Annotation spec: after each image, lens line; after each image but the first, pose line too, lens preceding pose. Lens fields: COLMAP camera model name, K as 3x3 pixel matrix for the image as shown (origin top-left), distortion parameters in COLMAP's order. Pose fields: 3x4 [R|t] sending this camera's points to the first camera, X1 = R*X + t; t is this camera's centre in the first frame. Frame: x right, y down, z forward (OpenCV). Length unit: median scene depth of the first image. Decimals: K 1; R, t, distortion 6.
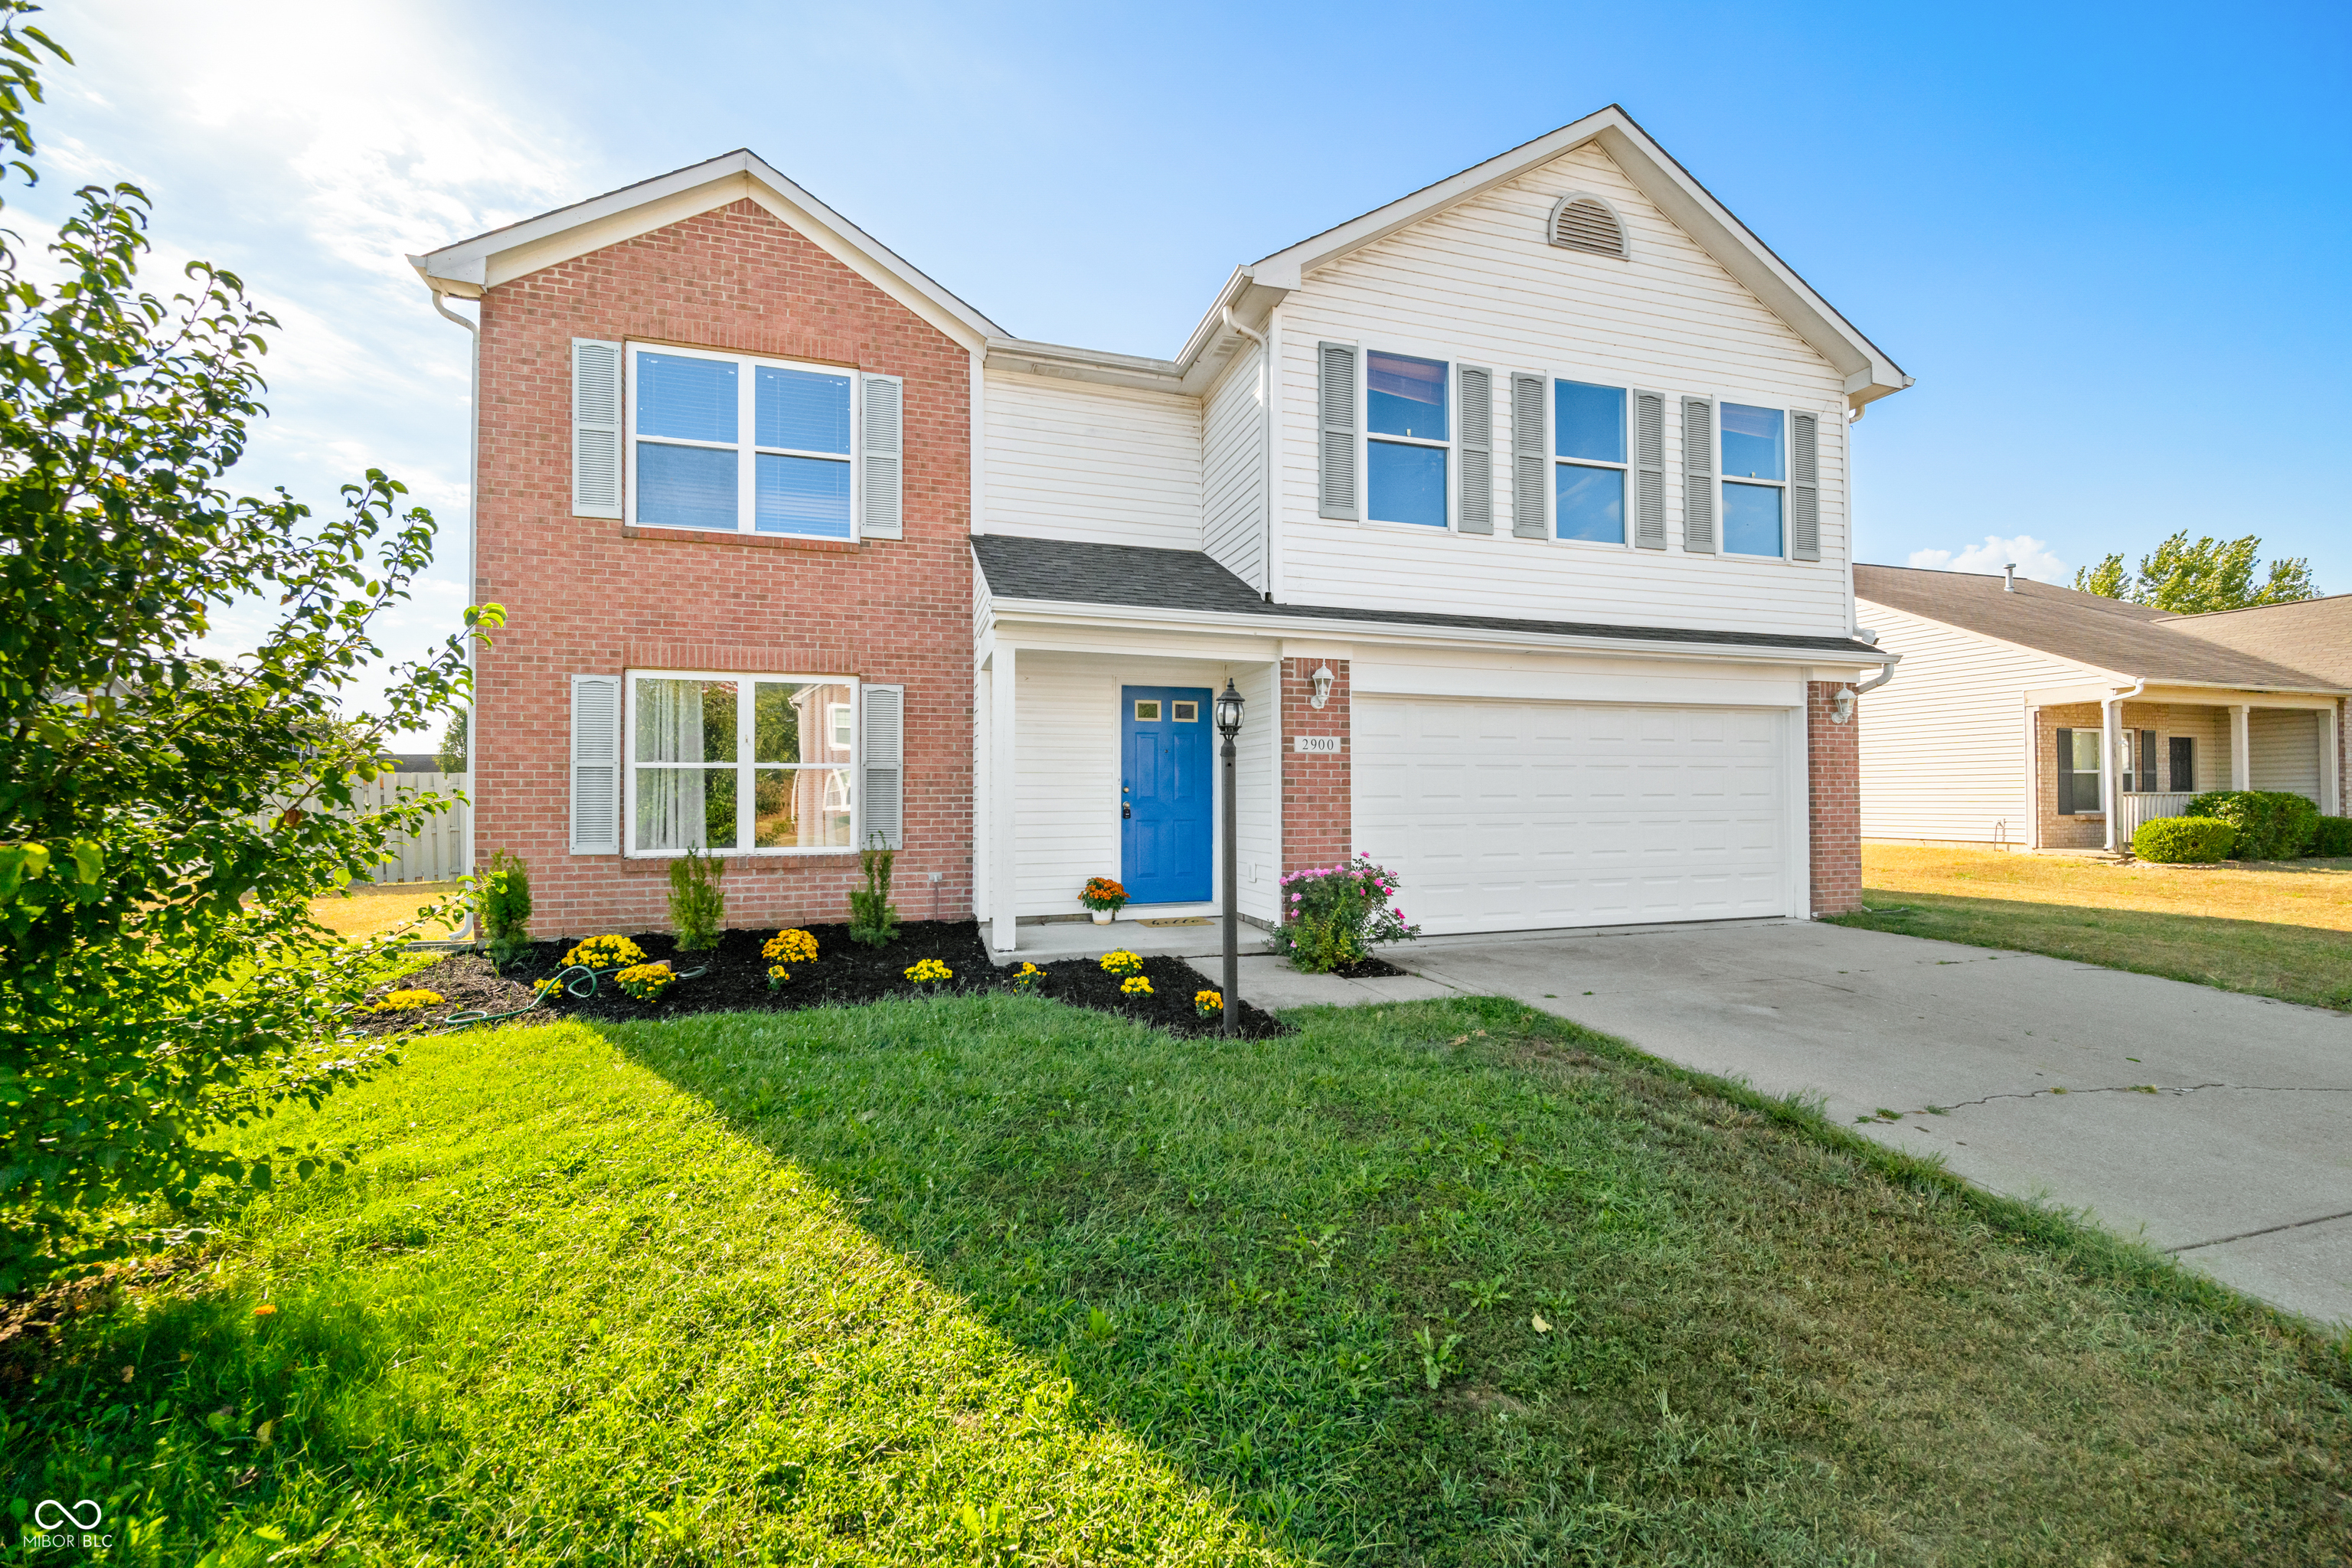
lens RADIAL K [[934.1, 0, 1221.1], [0, 934.1, 782.2], [0, 0, 1]] dist [-0.000721, -0.000103]
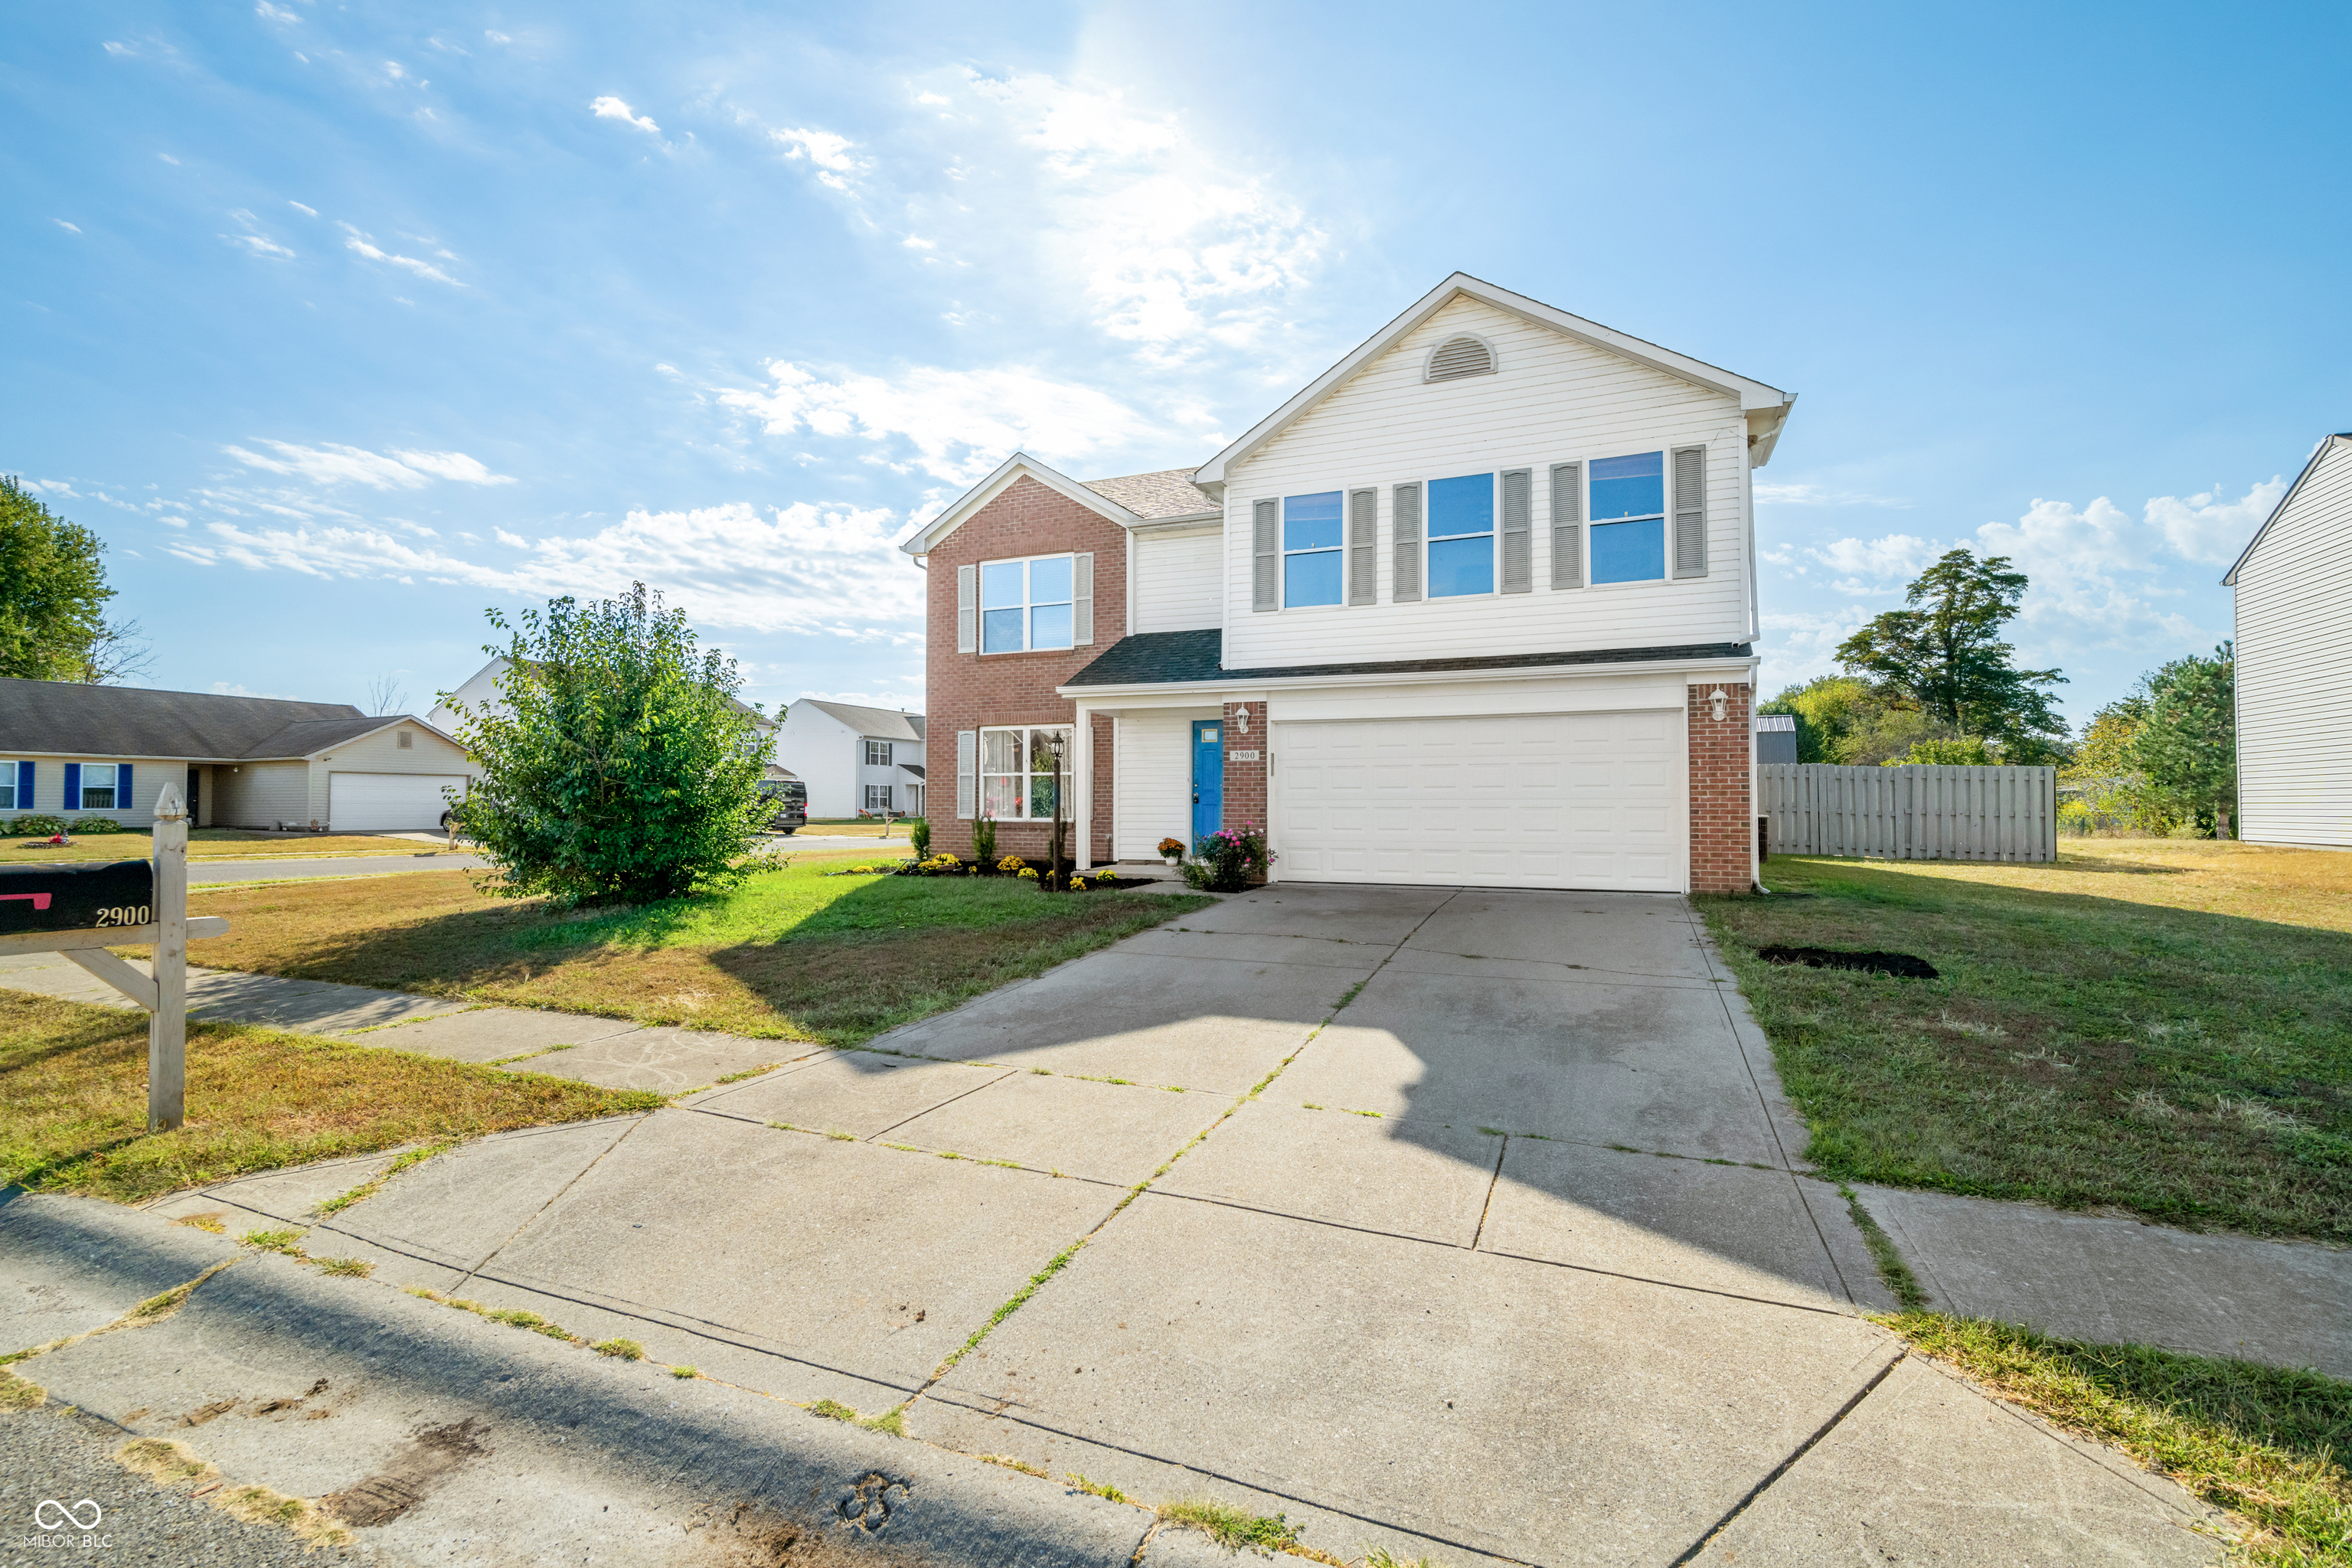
lens RADIAL K [[1001.9, 0, 1170.8], [0, 1001.9, 787.4], [0, 0, 1]] dist [0.000130, -0.000080]
pose [[0.767281, -0.007564, -0.641267, 1.029153], [0.007179, 0.999969, -0.003206, 0.017484], [0.641271, -0.002144, 0.767311, -0.373336]]
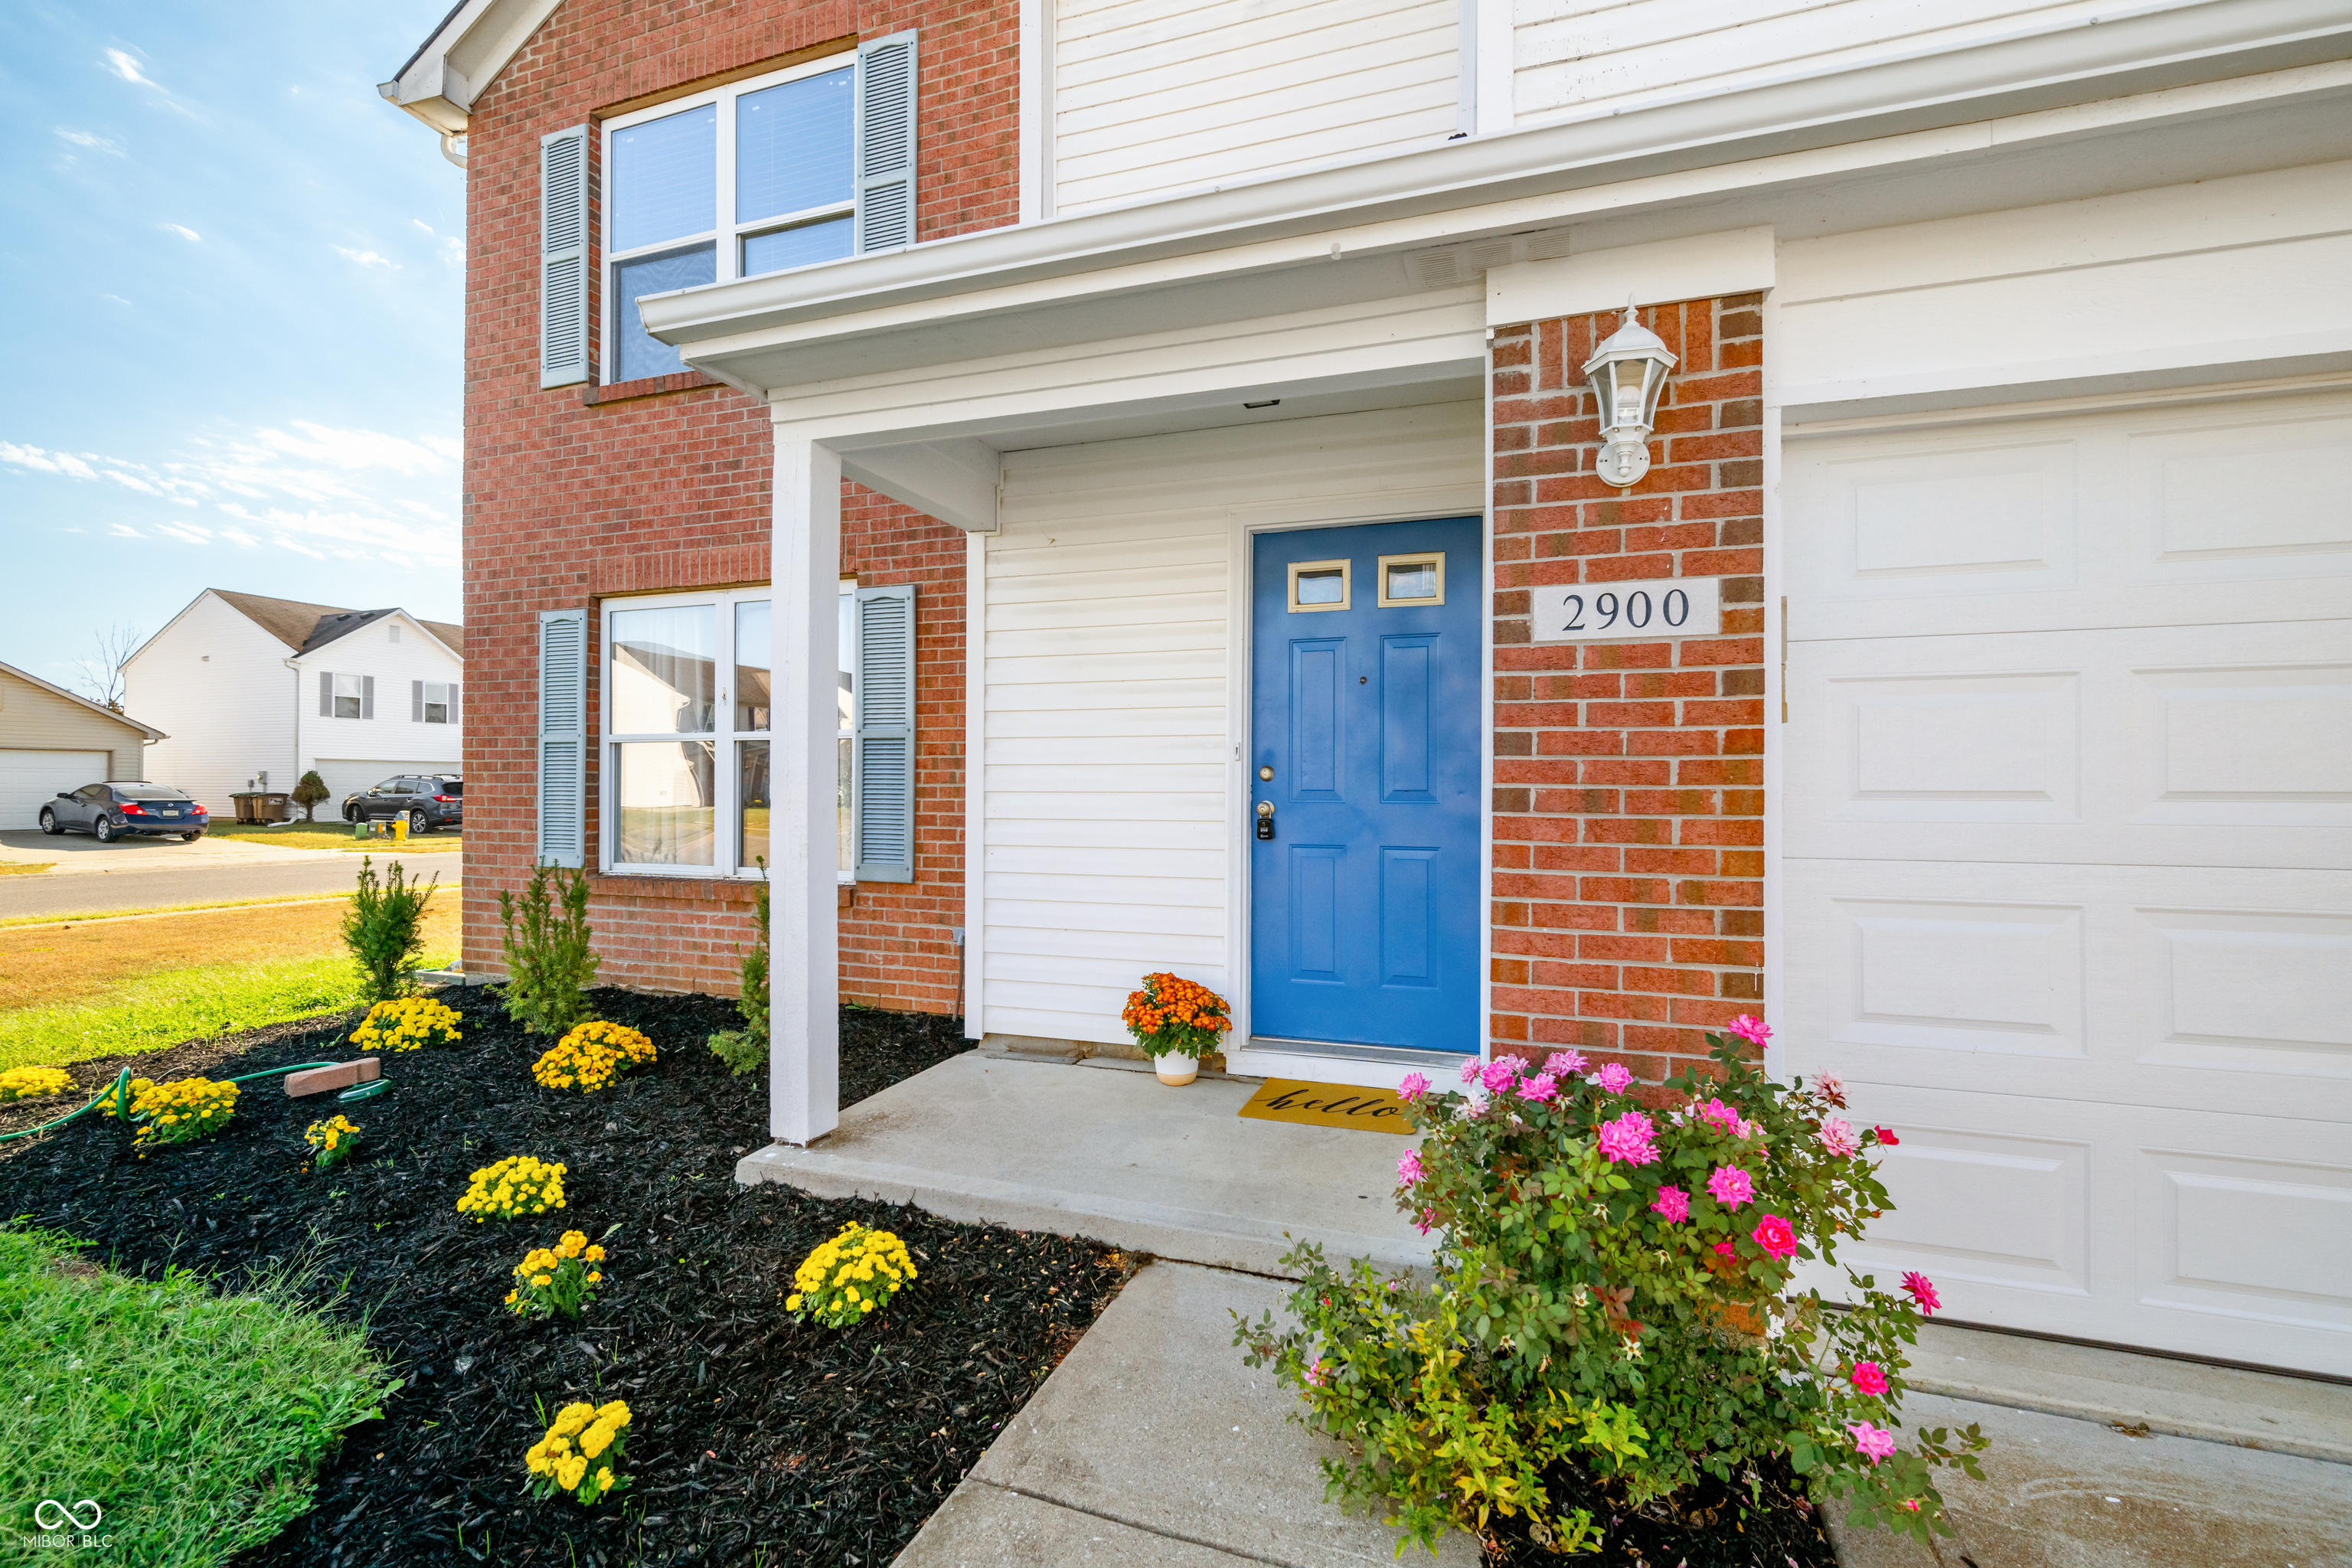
lens RADIAL K [[1102.9, 0, 1157.3], [0, 1102.9, 784.0], [0, 0, 1]] dist [-0.000868, -0.000314]
pose [[0.789690, 0.003401, -0.613497, 0.183249], [0.003911, 0.999936, 0.010577, 0.007836], [0.613494, -0.010752, 0.789627, 0.598488]]
